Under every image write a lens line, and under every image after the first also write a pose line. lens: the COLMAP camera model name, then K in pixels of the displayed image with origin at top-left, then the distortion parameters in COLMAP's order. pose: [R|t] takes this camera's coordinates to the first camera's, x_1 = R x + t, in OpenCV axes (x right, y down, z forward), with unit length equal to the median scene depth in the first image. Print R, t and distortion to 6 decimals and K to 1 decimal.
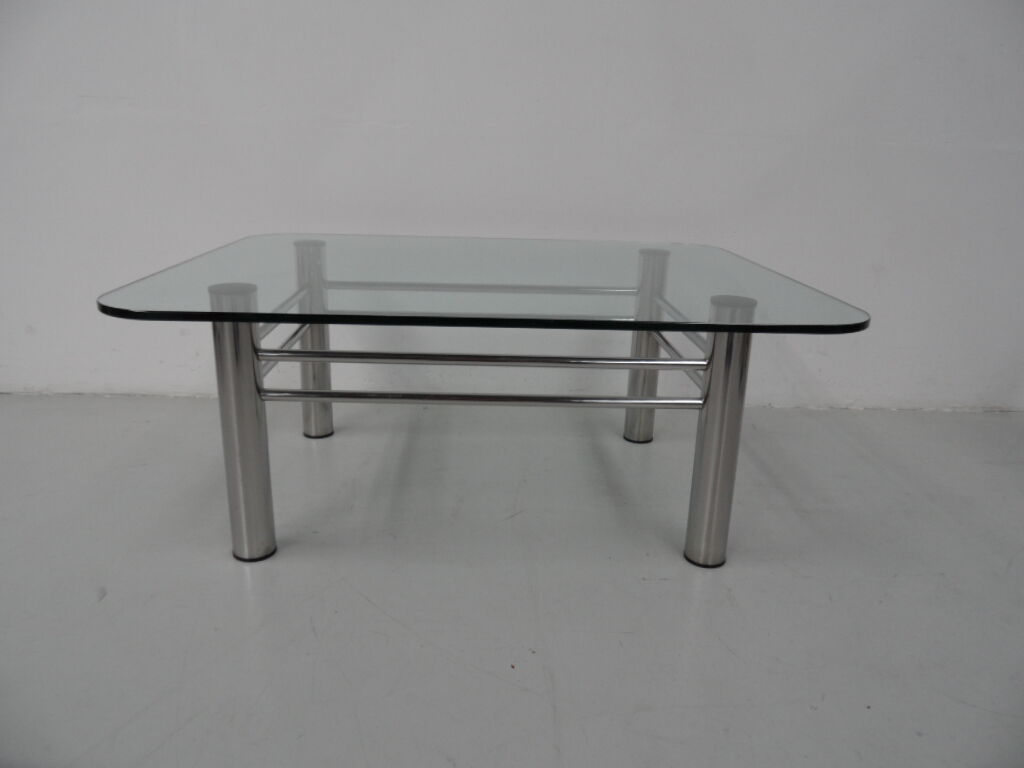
lens RADIAL K [[744.1, 0, 503.2], [0, 744.1, 379.4], [0, 0, 1]] dist [-0.003050, 0.001233]
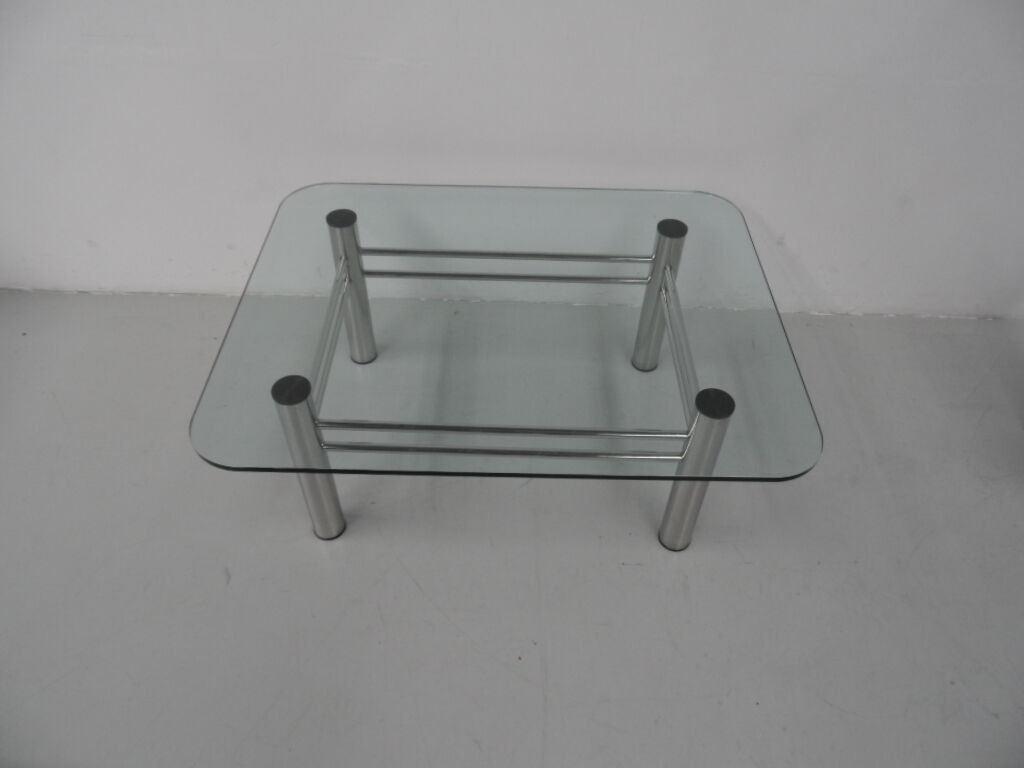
lens RADIAL K [[744.1, 0, 503.2], [0, 744.1, 379.4], [0, 0, 1]] dist [-0.003050, 0.001233]
pose [[0.998854, 0.019112, -0.043882, 0.016865], [0.003744, 0.882816, 0.469704, -0.386253], [0.047716, -0.469330, 0.881733, -0.010984]]
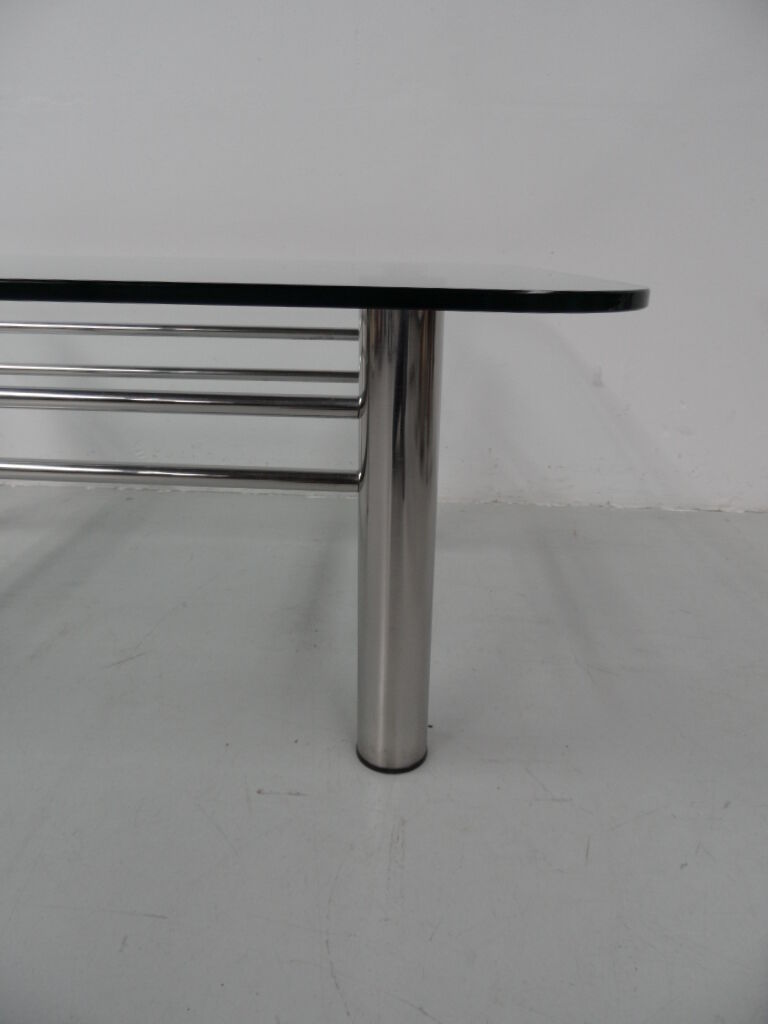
lens RADIAL K [[744.1, 0, 367.2], [0, 744.1, 510.5], [0, 0, 1]] dist [-0.003050, 0.001233]
pose [[0.997064, 0.018875, -0.074215, 0.184060], [-0.016532, 0.999349, 0.032056, 0.021950], [0.074772, -0.030735, 0.996727, 0.276186]]
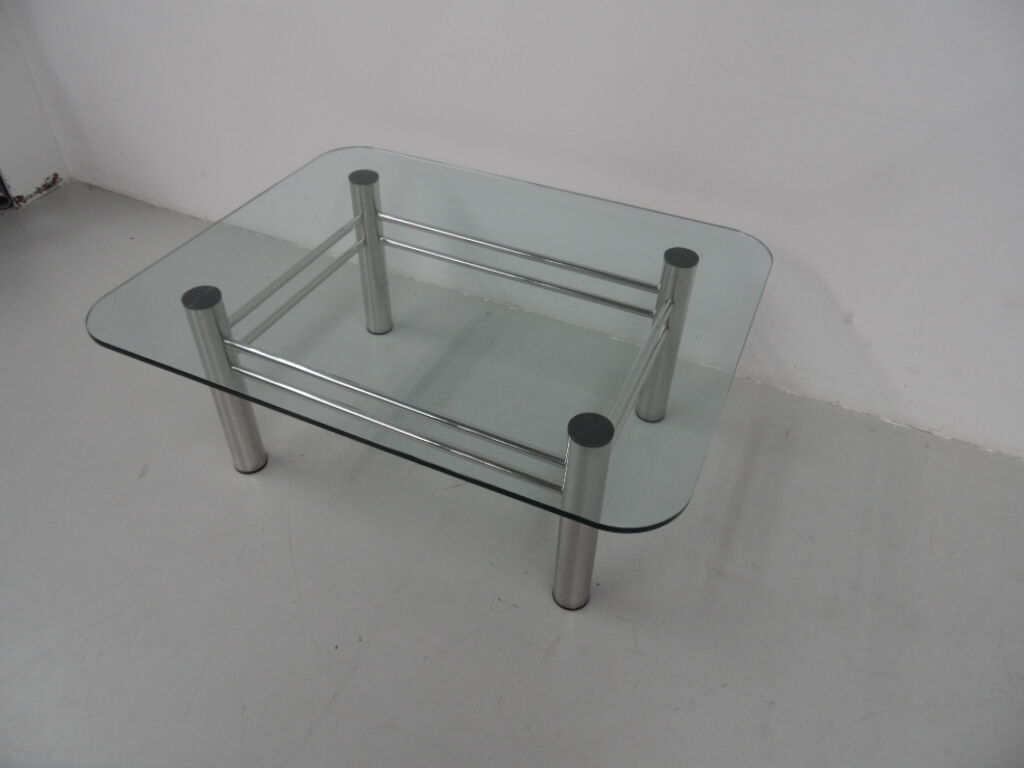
lens RADIAL K [[744.1, 0, 503.2], [0, 744.1, 379.4], [0, 0, 1]] dist [-0.003050, 0.001233]
pose [[0.898443, 0.279878, -0.338333, 0.295167], [-0.126226, 0.902631, 0.411490, -0.313716], [0.420556, -0.326994, 0.846290, 0.079487]]
